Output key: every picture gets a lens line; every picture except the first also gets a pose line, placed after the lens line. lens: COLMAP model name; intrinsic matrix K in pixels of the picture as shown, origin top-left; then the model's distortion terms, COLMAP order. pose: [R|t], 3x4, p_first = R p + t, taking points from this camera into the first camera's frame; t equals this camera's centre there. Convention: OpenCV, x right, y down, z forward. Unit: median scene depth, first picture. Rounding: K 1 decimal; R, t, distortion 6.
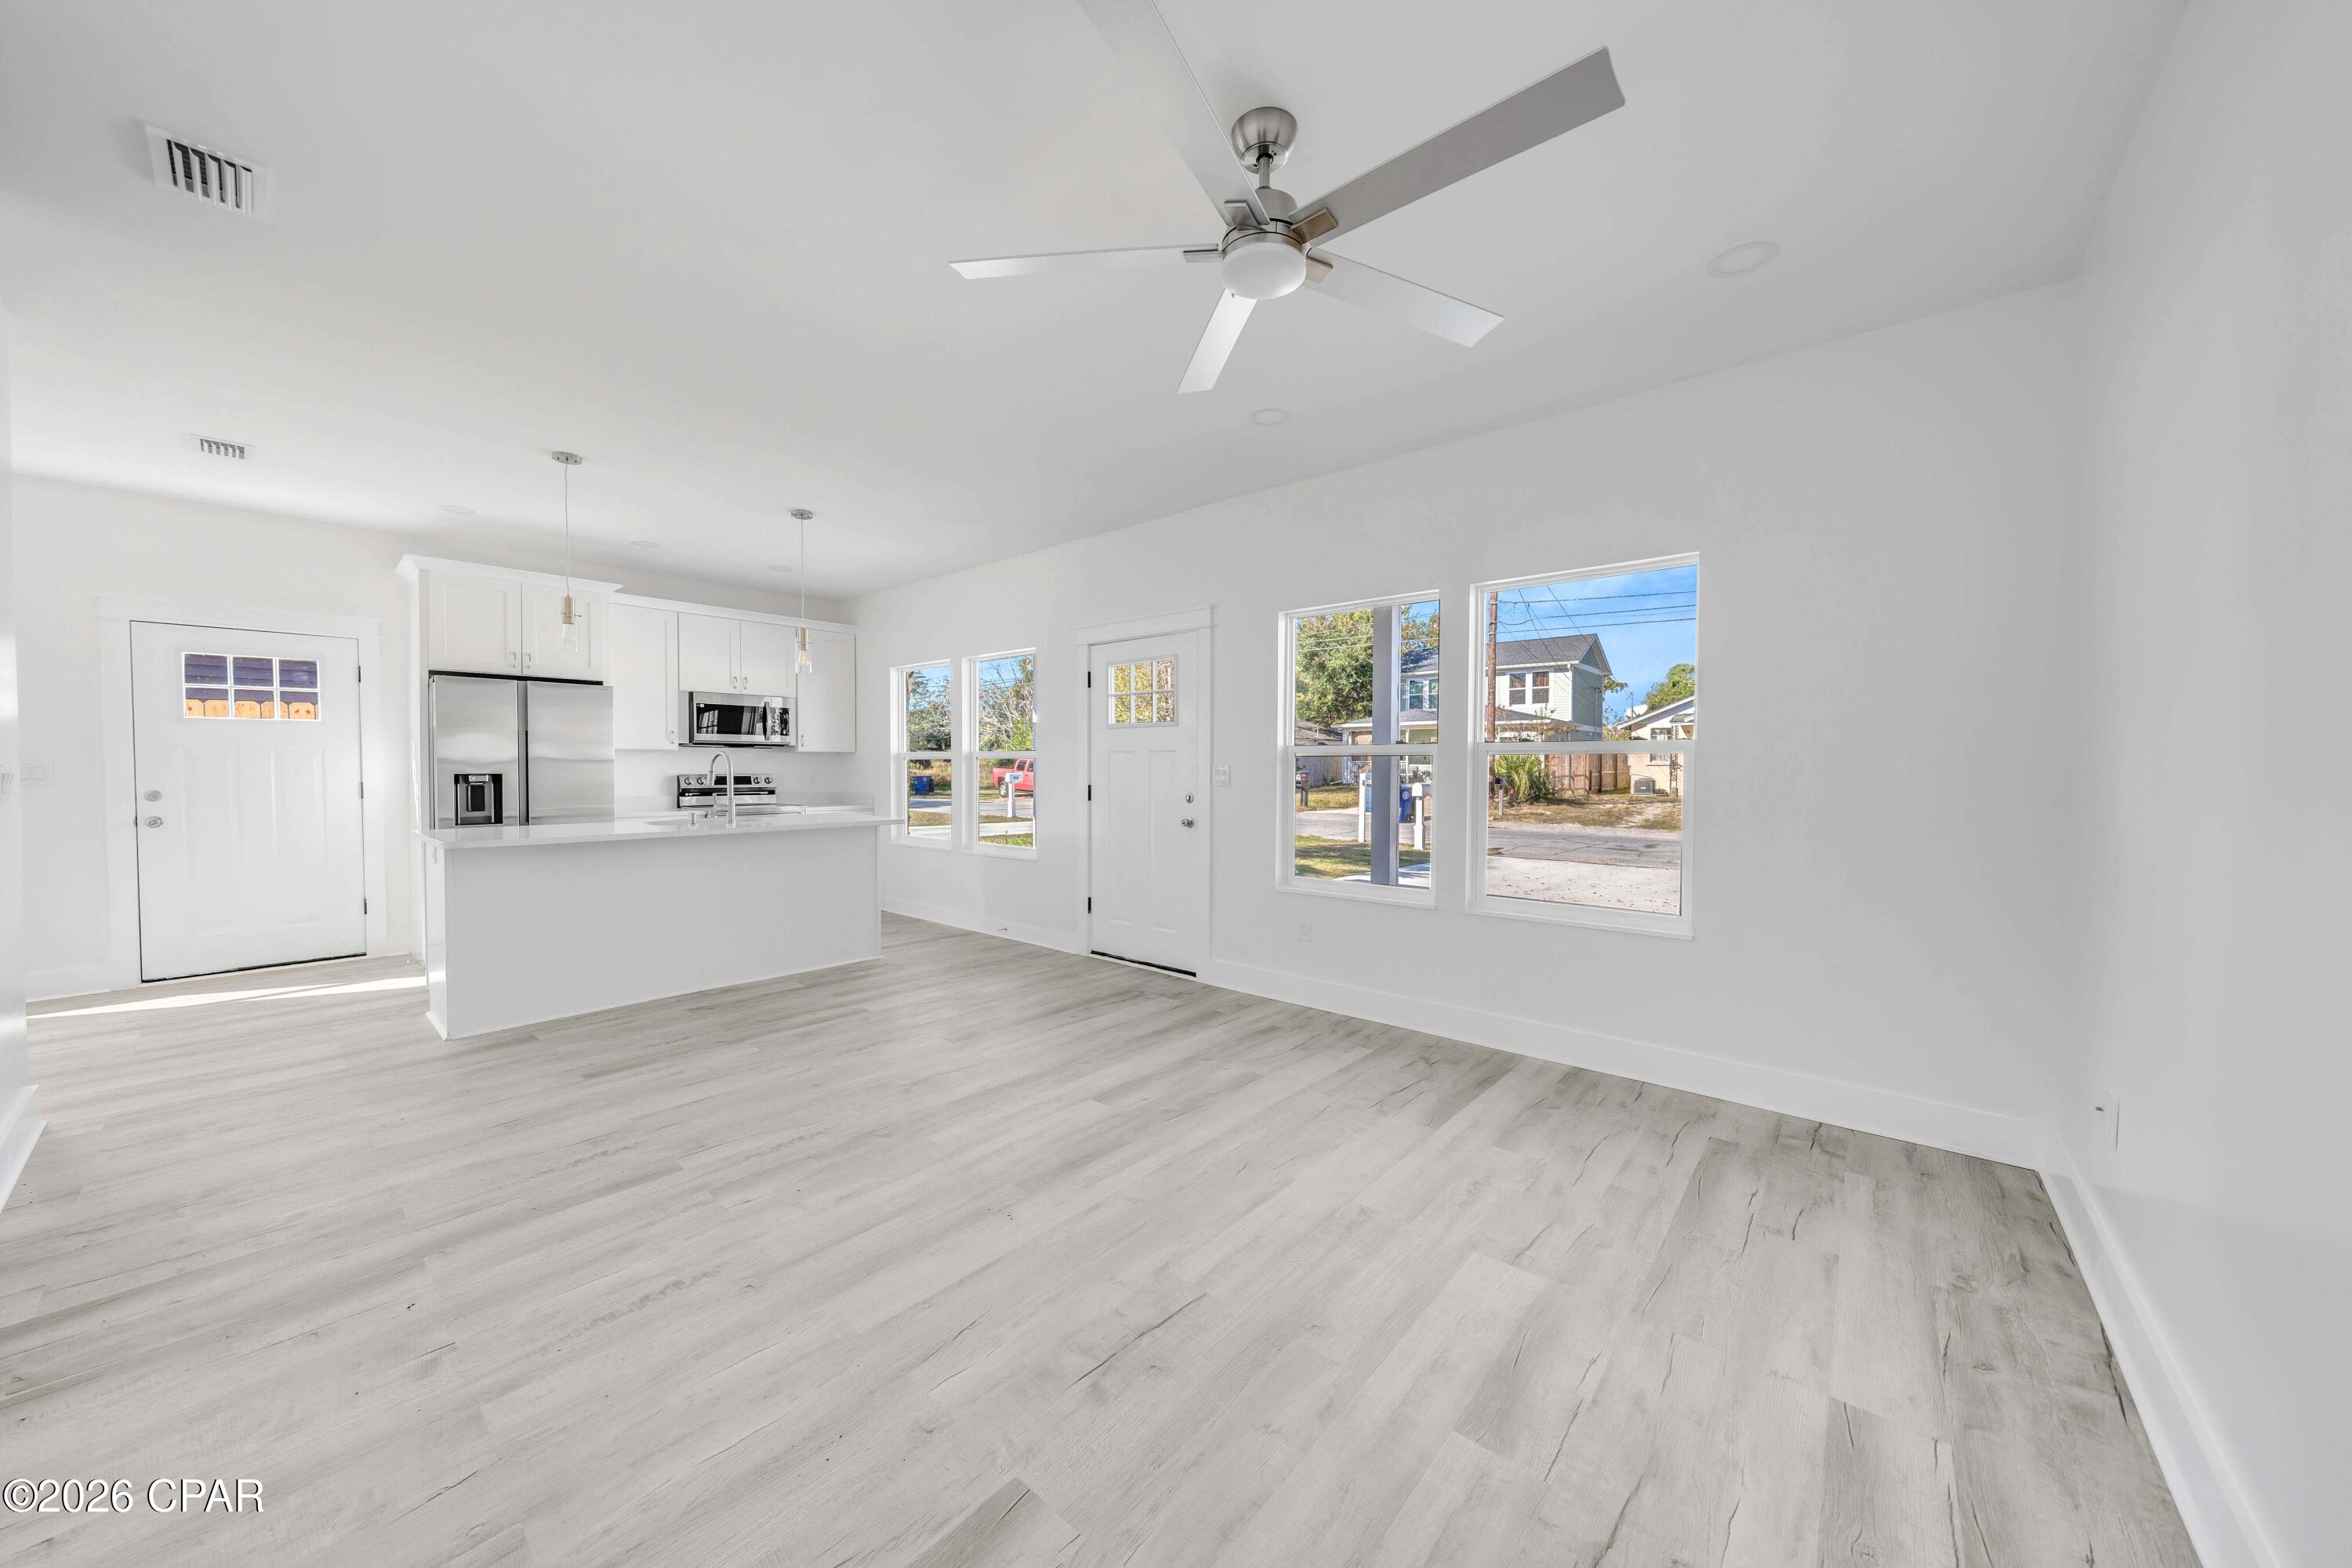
lens RADIAL K [[816.3, 0, 1166.4], [0, 816.3, 790.5], [0, 0, 1]] dist [0.001326, 0.000101]
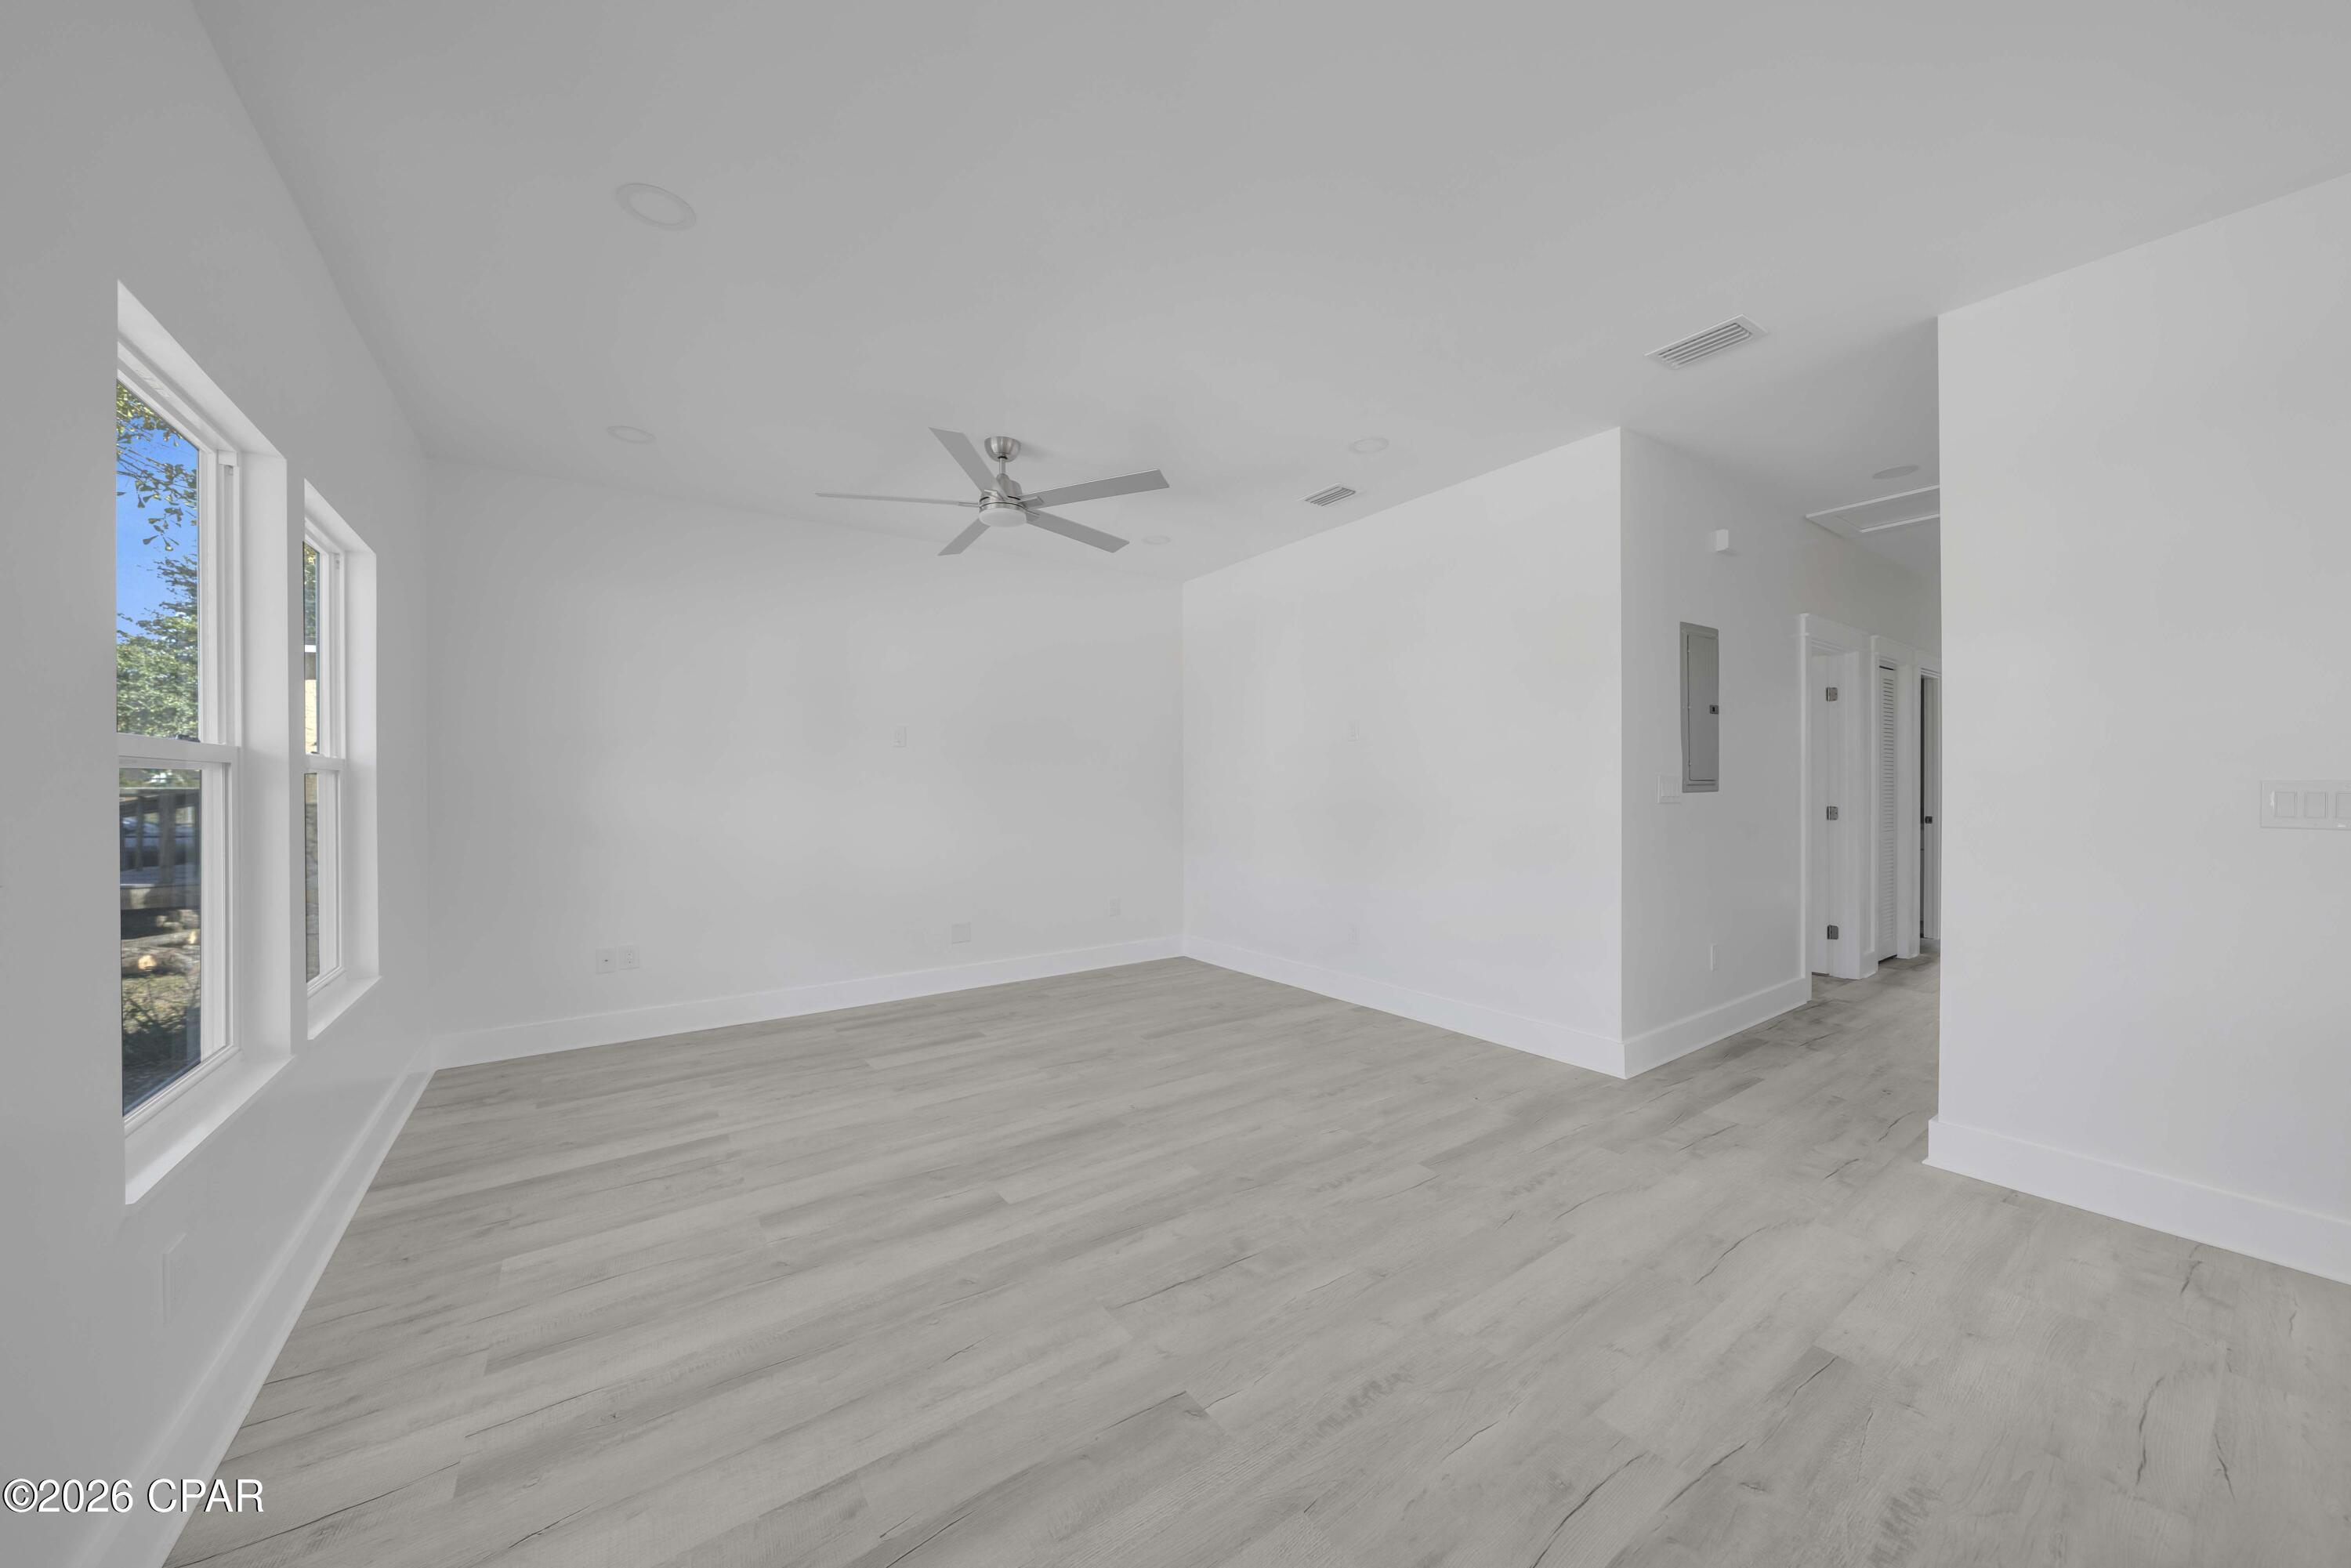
lens RADIAL K [[816.0, 0, 1175.4], [0, 816.0, 786.2], [0, 0, 1]] dist [0.001326, 0.000101]
pose [[-0.972212, 0.001078, 0.234098, -0.502638], [0.008867, 0.999441, 0.032223, -0.062680], [-0.233933, 0.033404, -0.971679, 1.977602]]
